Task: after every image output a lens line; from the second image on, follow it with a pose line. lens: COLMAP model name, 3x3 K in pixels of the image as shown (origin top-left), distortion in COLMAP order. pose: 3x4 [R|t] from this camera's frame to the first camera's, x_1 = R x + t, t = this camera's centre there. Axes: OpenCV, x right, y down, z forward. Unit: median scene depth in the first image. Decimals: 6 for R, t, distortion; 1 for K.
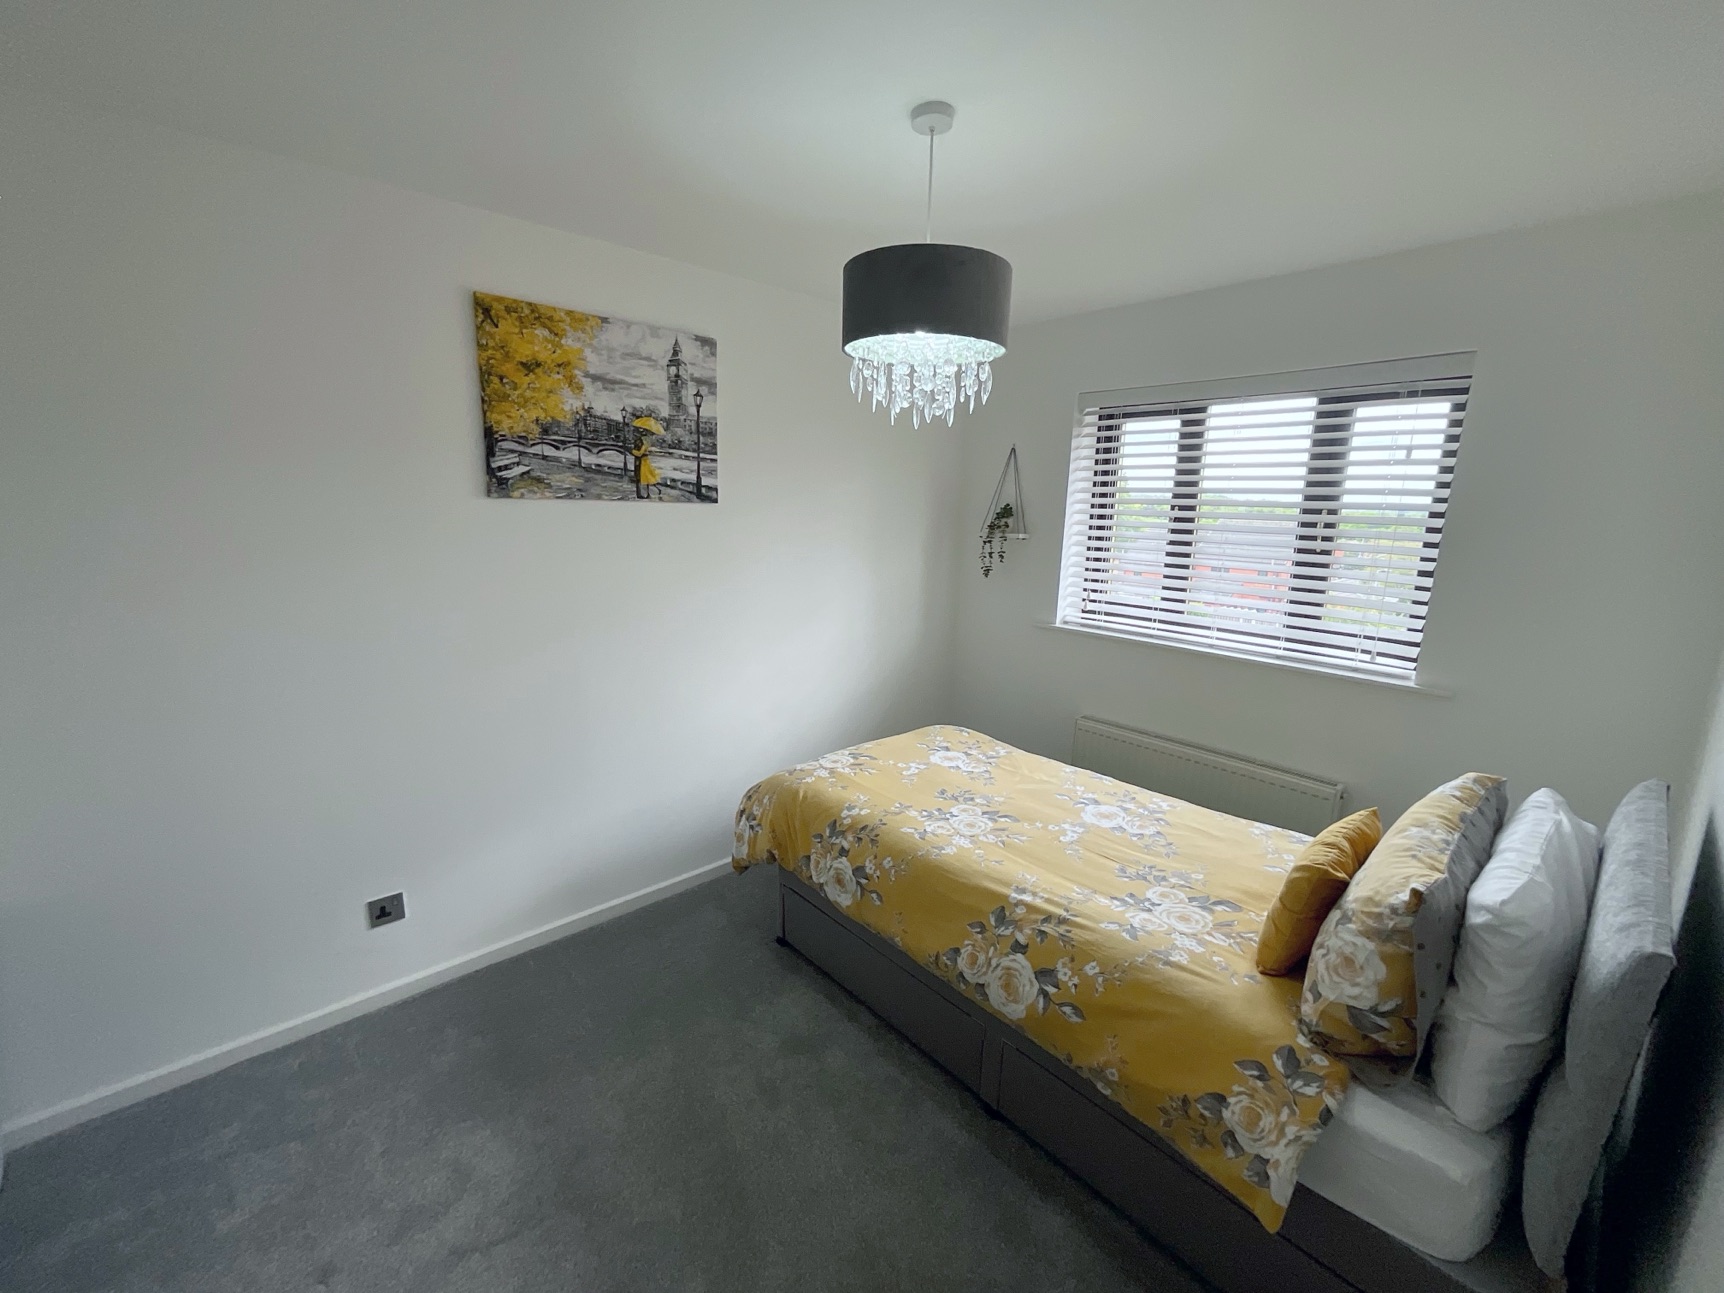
lens RADIAL K [[697.8, 0, 857.9], [0, 697.8, 649.4], [0, 0, 1]] dist [-0.011439, 0.003293]
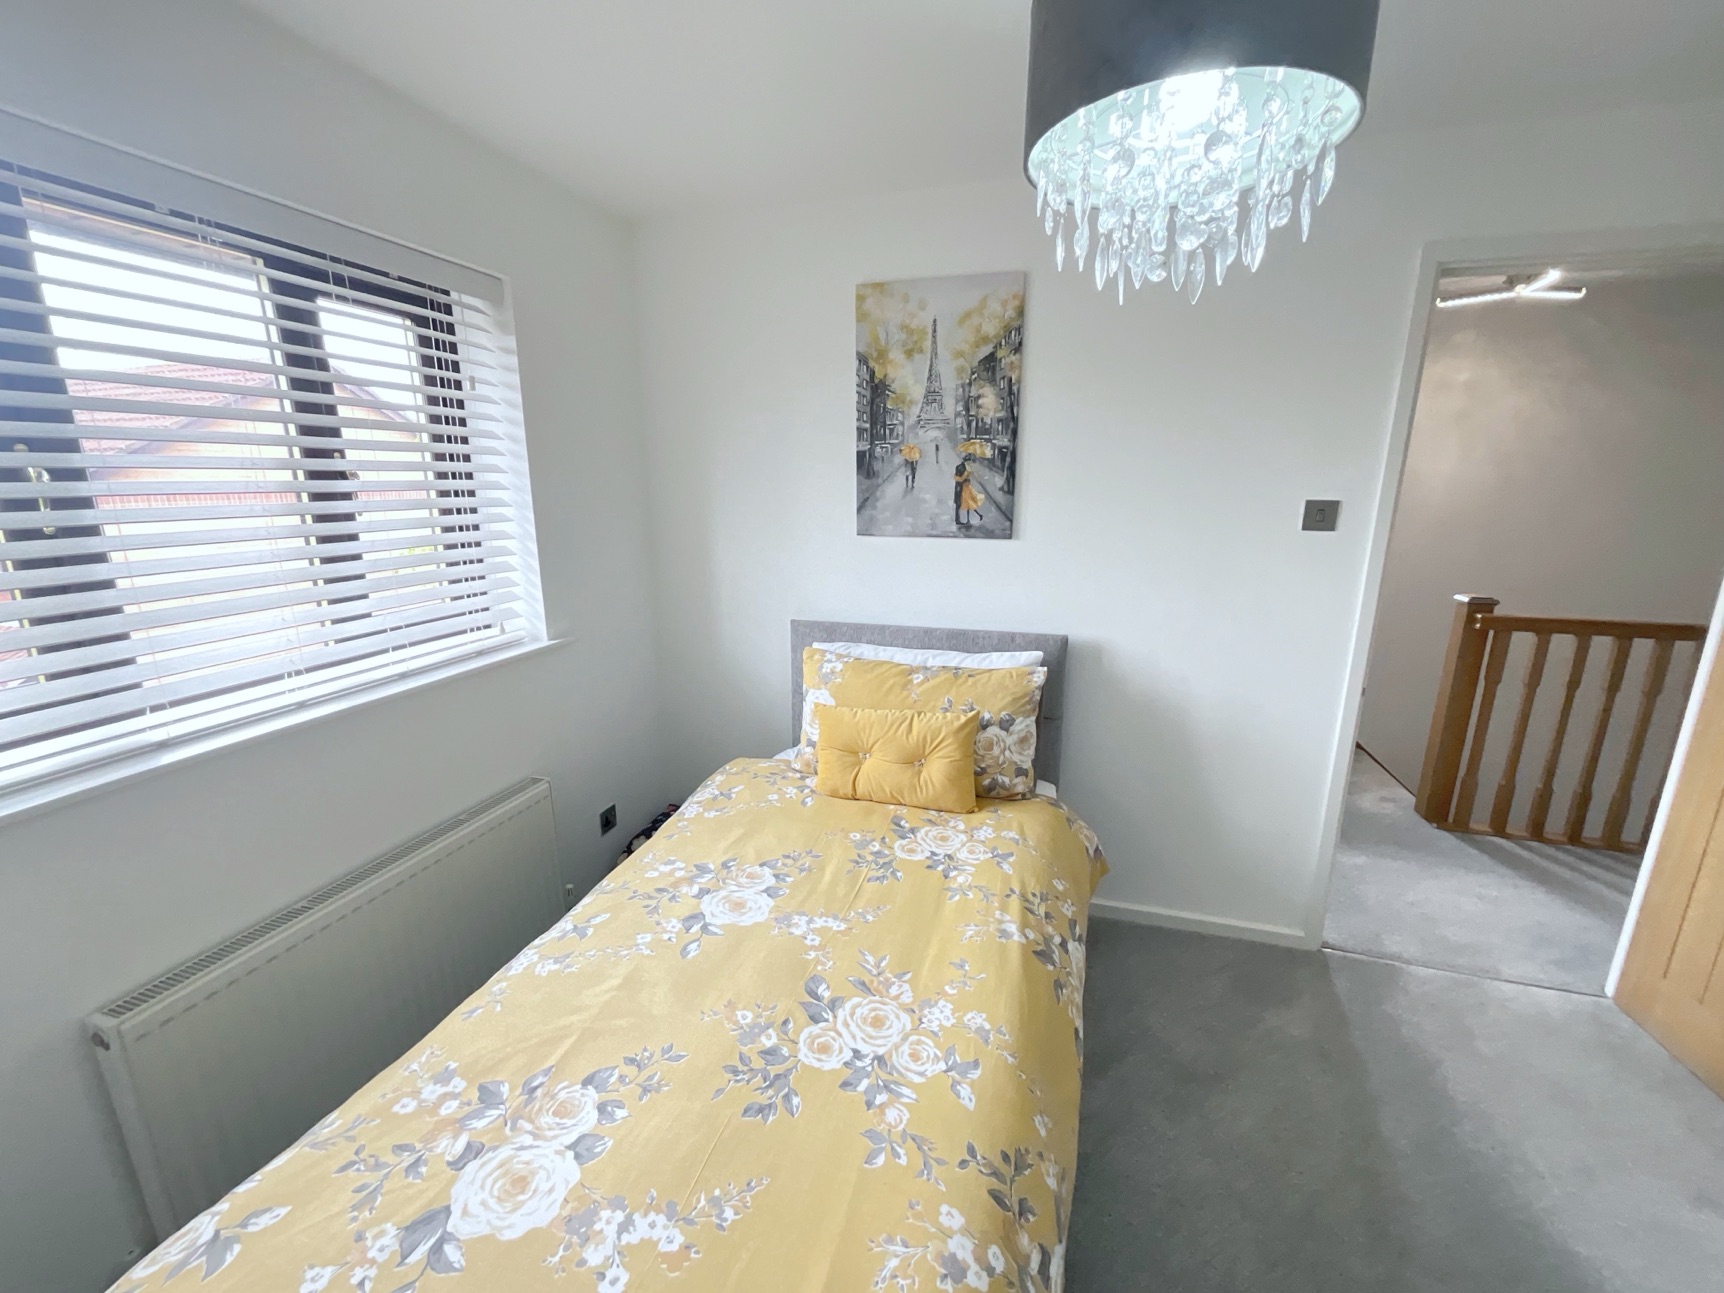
lens RADIAL K [[697.8, 0, 866.4], [0, 697.8, 647.3], [0, 0, 1]] dist [-0.011439, 0.003293]
pose [[-0.521435, -0.223321, 0.823549, -0.218558], [0.165741, 0.920255, 0.354485, -0.216219], [-0.837039, 0.321337, -0.442840, 1.114593]]
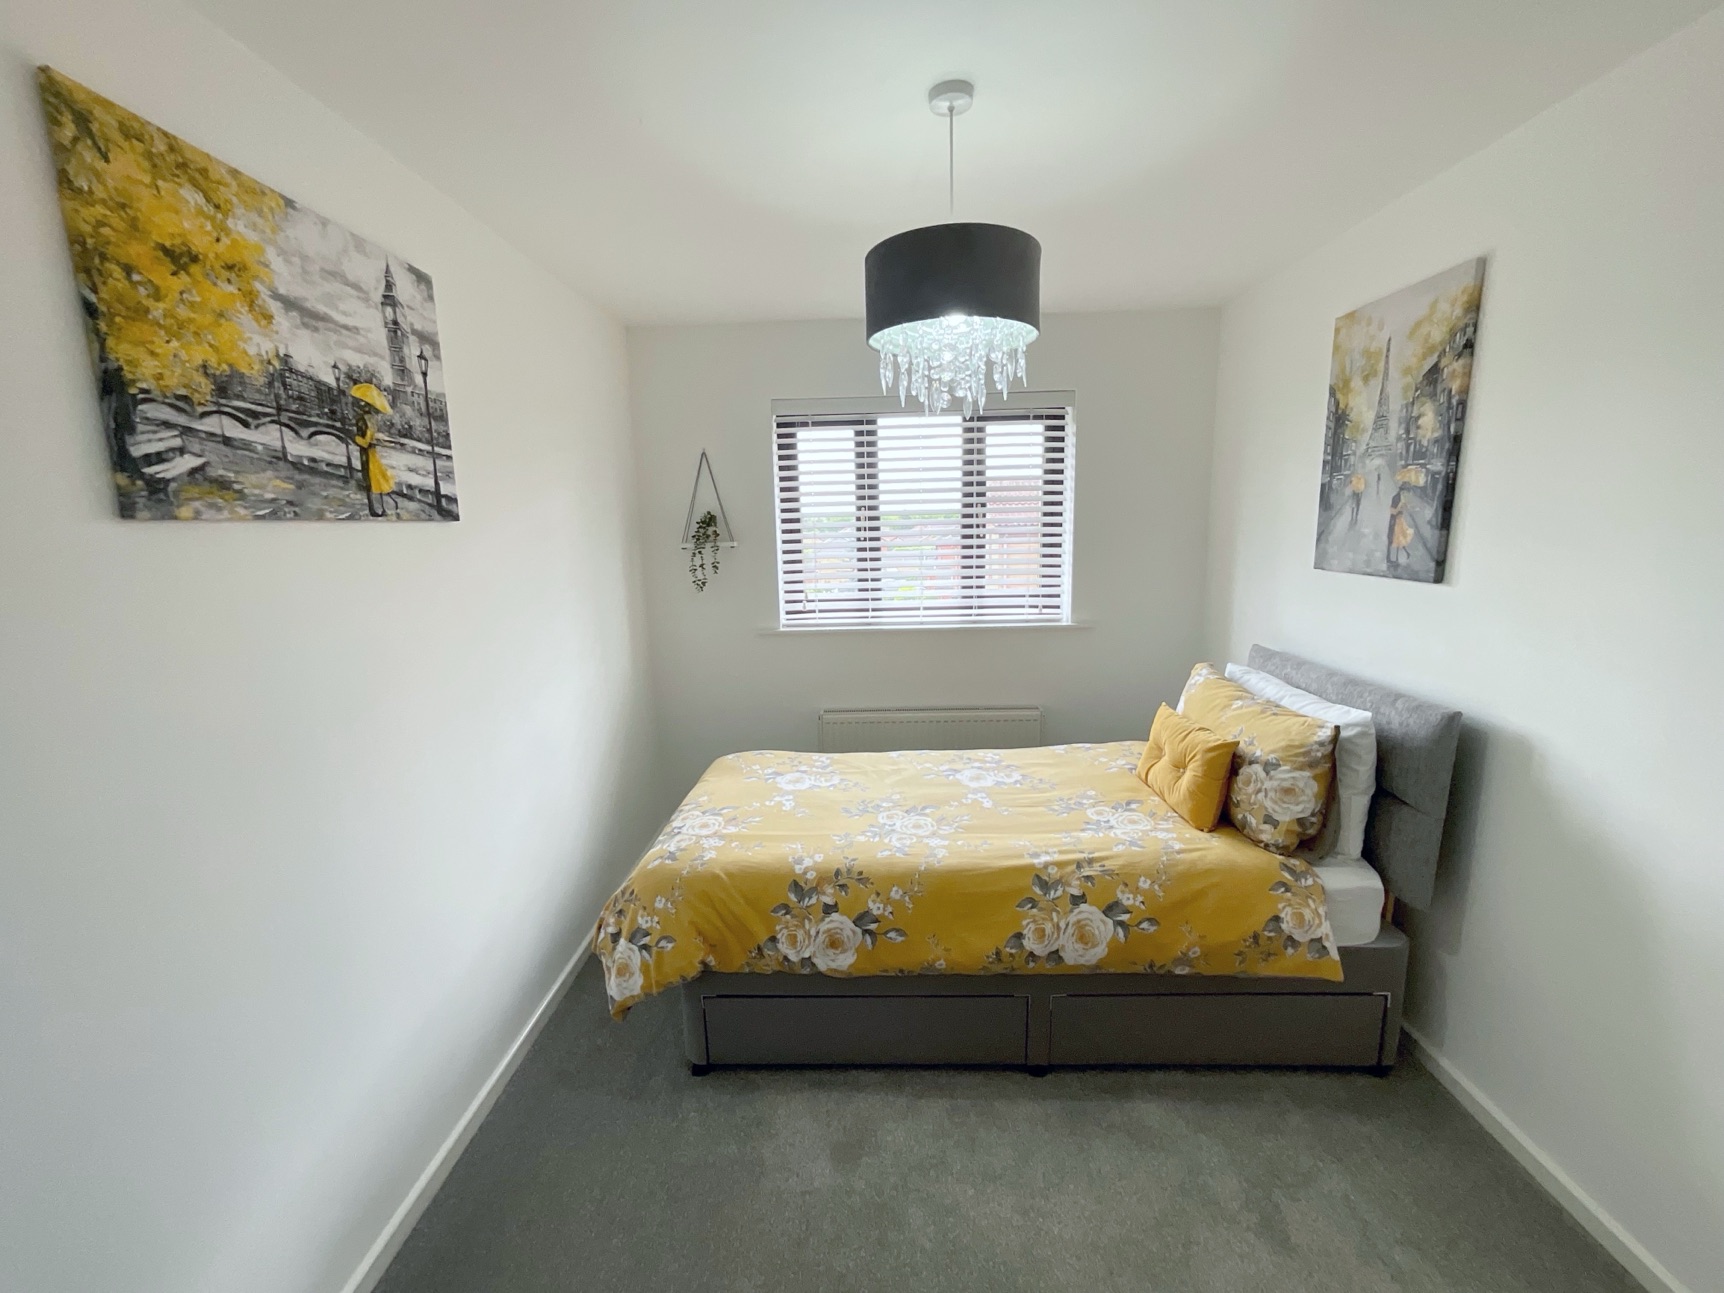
lens RADIAL K [[697.8, 0, 860.7], [0, 697.8, 648.6], [0, 0, 1]] dist [-0.011439, 0.003293]
pose [[0.683812, -0.174356, 0.708520, -0.529471], [0.191802, 0.979834, 0.056008, -0.063178], [-0.703998, 0.097597, 0.703464, 0.323506]]
